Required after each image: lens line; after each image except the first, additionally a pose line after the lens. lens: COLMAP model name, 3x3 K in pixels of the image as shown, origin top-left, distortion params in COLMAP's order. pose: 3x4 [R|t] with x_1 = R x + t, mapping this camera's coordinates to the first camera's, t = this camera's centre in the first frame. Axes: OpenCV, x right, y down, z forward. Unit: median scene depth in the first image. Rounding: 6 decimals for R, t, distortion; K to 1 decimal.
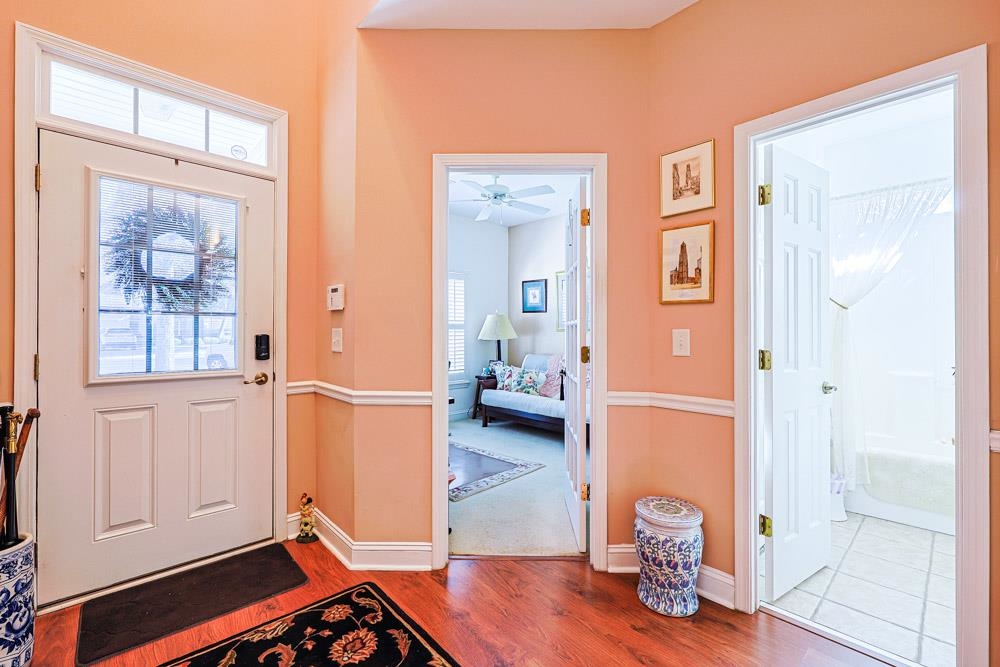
lens RADIAL K [[429.4, 0, 503.7], [0, 429.4, 330.9], [0, 0, 1]] dist [-0.001291, -0.000026]
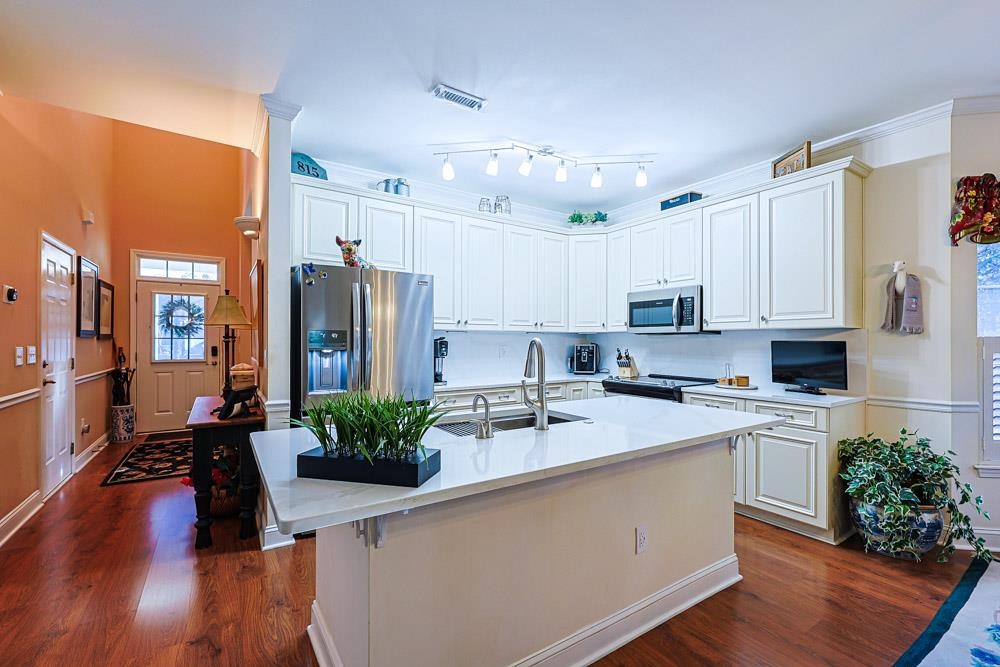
lens RADIAL K [[414.6, 0, 503.5], [0, 414.6, 340.8], [0, 0, 1]] dist [-0.002157, -0.000248]
pose [[0.989296, 0.002818, -0.145897, 1.042284], [-0.002347, 0.999991, 0.003397, -0.025186], [0.145906, -0.003018, 0.989294, -0.831747]]
